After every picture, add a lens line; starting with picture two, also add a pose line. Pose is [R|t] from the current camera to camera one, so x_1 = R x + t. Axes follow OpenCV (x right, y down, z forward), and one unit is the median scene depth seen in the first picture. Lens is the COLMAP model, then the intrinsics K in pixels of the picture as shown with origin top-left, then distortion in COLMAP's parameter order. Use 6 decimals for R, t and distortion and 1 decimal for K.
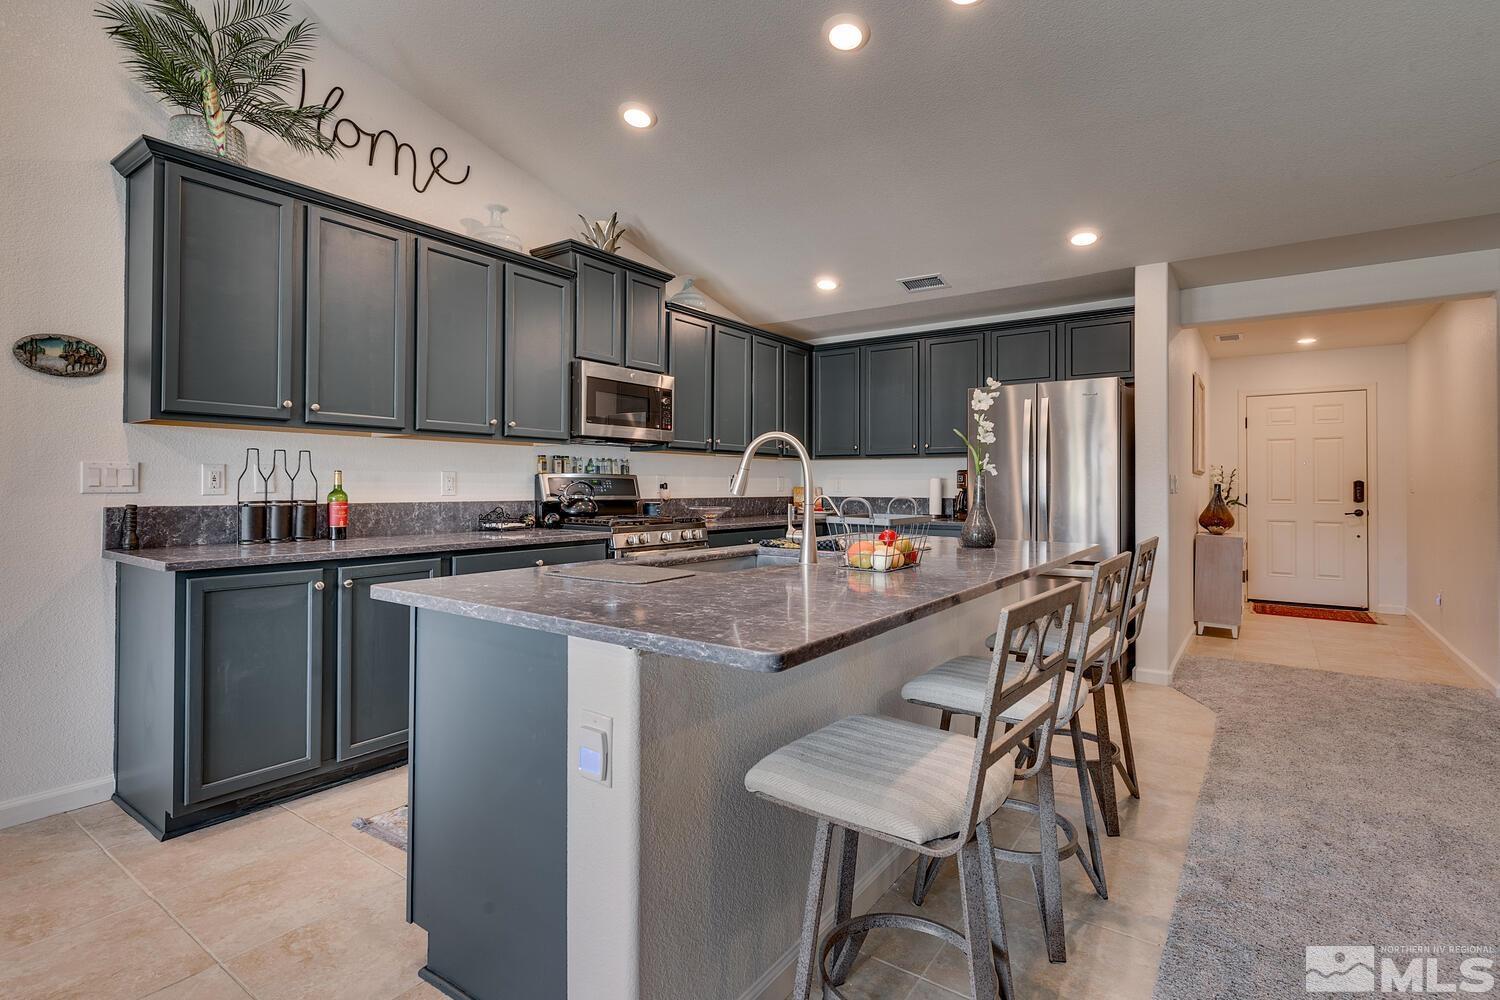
lens RADIAL K [[730.3, 0, 747.8], [0, 730.3, 474.1], [0, 0, 1]] dist [0.001735, -0.000636]
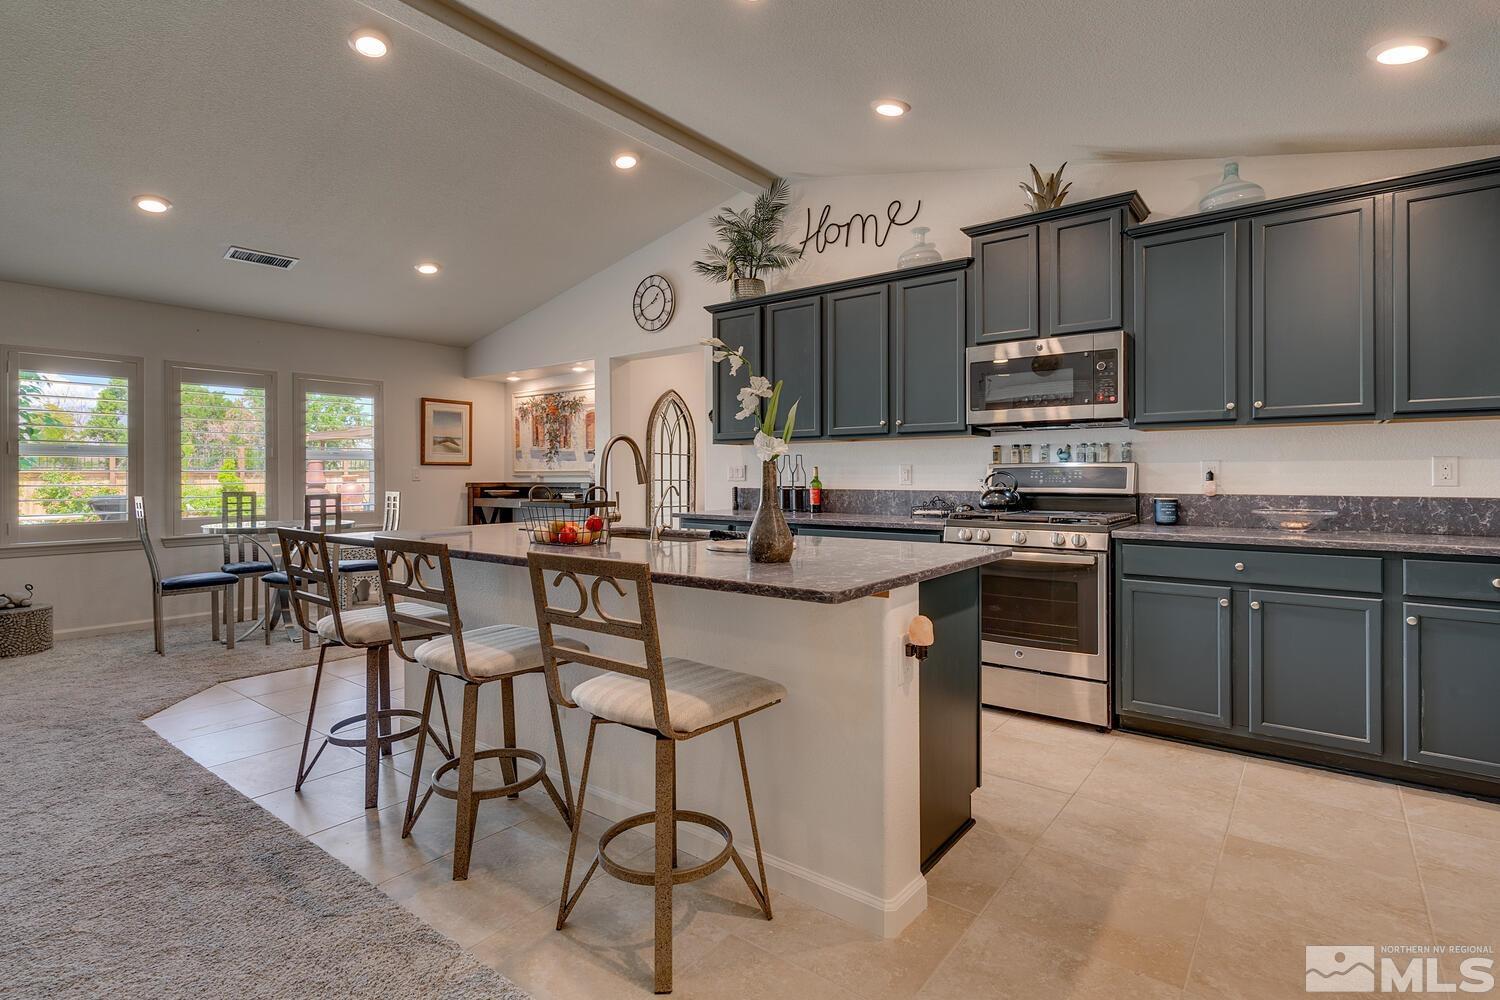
lens RADIAL K [[730.3, 0, 747.8], [0, 730.3, 474.1], [0, 0, 1]] dist [0.001735, -0.000636]
pose [[-0.041023, -0.005389, -0.999144, 0.936849], [0.018444, 0.999811, -0.006150, 0.016572], [0.998988, -0.018681, -0.040916, 0.917250]]
